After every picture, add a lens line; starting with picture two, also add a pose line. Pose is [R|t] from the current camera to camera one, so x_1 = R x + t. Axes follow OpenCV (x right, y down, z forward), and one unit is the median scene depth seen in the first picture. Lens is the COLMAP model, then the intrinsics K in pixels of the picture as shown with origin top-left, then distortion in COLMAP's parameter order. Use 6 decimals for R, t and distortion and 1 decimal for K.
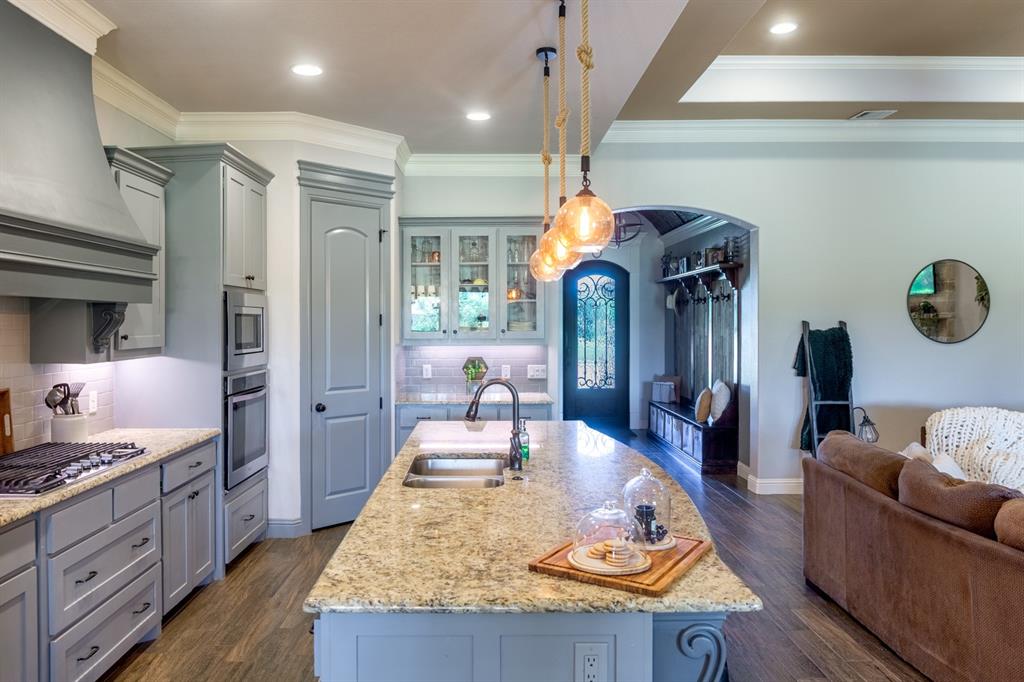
lens RADIAL K [[708.1, 0, 476.9], [0, 708.1, 310.2], [0, 0, 1]] dist [-0.024604, 0.000256]
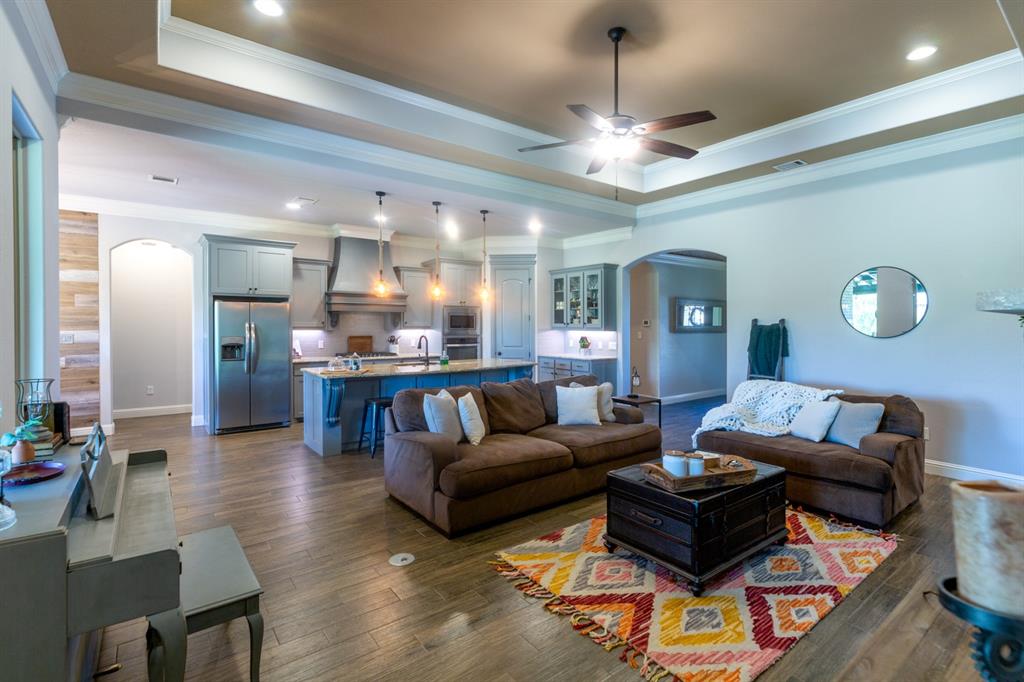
lens RADIAL K [[467.2, 0, 509.7], [0, 467.2, 322.6], [0, 0, 1]] dist [0.015692, -0.006075]
pose [[0.615731, 0.007166, -0.787924, 0.954059], [0.006616, 0.999876, 0.014264, 0.005949], [0.787929, -0.013996, 0.615607, 0.020168]]
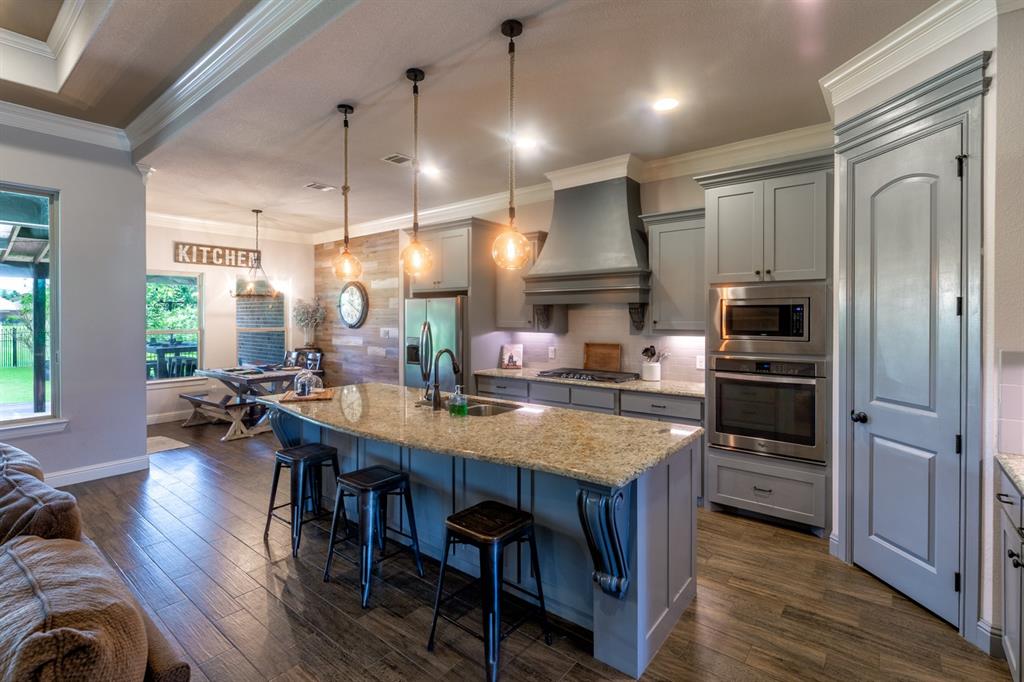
lens RADIAL K [[467.2, 0, 509.7], [0, 467.2, 322.6], [0, 0, 1]] dist [0.015692, -0.006075]
pose [[-0.609540, 0.013675, -0.792637, 0.393280], [0.016904, 0.999848, 0.004251, 0.017436], [0.792575, -0.010808, -0.609679, 0.885525]]
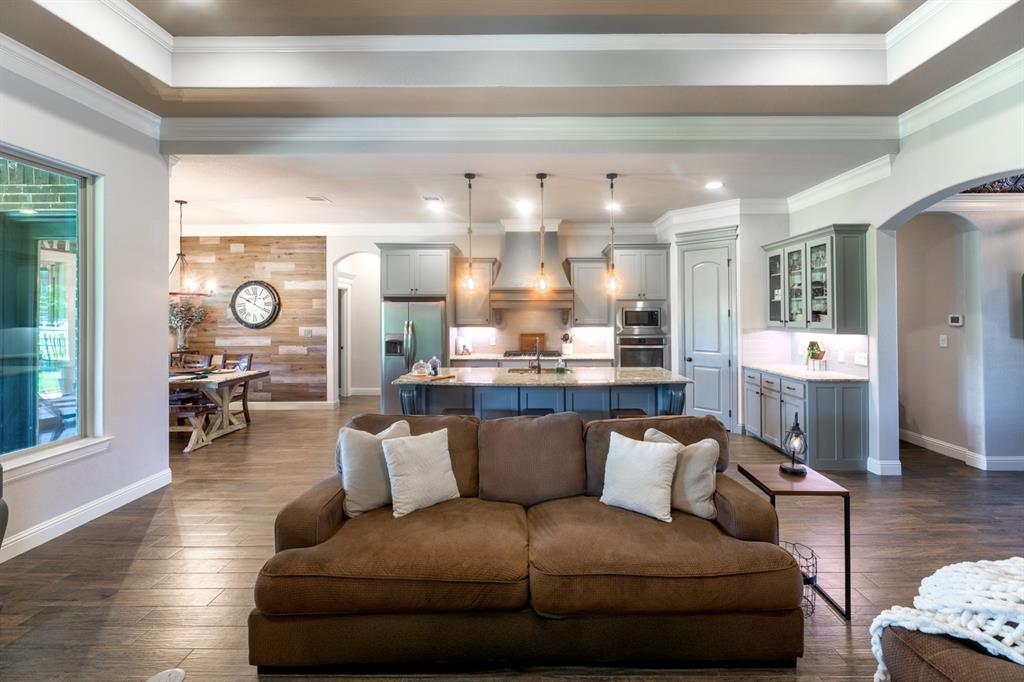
lens RADIAL K [[428.2, 0, 531.4], [0, 428.2, 311.4], [0, 0, 1]] dist [-0.001970, -0.000224]
pose [[0.025636, -0.002389, -0.999668, 0.811531], [0.018528, 0.999827, -0.001915, 0.001943], [0.999500, -0.018473, 0.025676, 0.477703]]
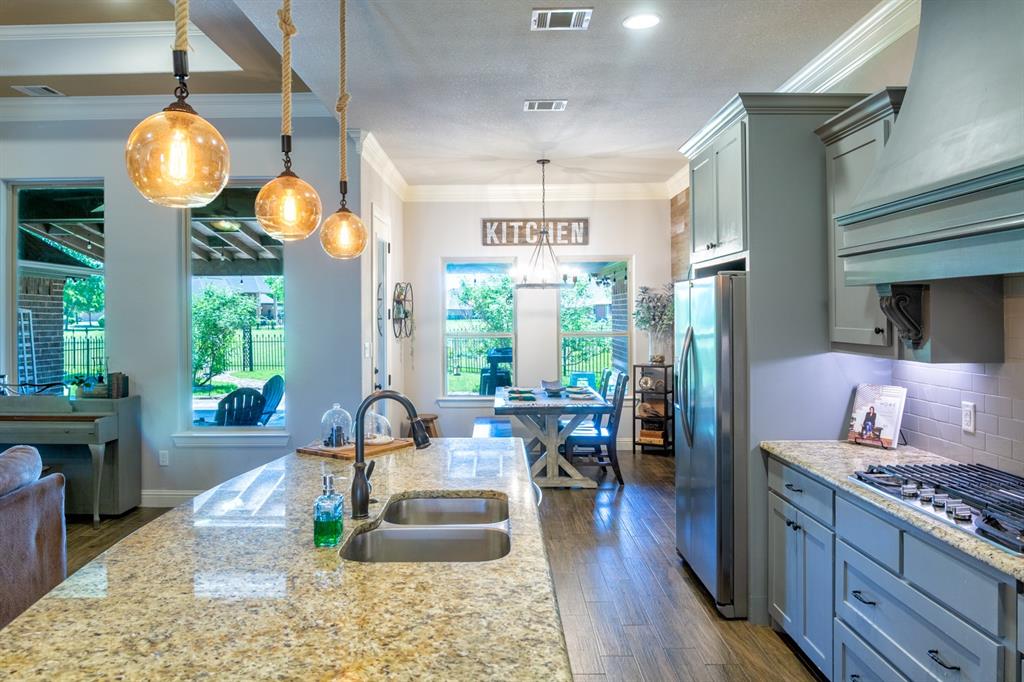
lens RADIAL K [[713.1, 0, 489.5], [0, 713.1, 342.4], [0, 0, 1]] dist [-0.005488, -0.003001]
pose [[-0.999898, 0.007442, 0.012184, -0.041271], [0.007690, 0.999763, 0.020386, 0.016810], [-0.012030, 0.020477, -0.999718, 0.892647]]
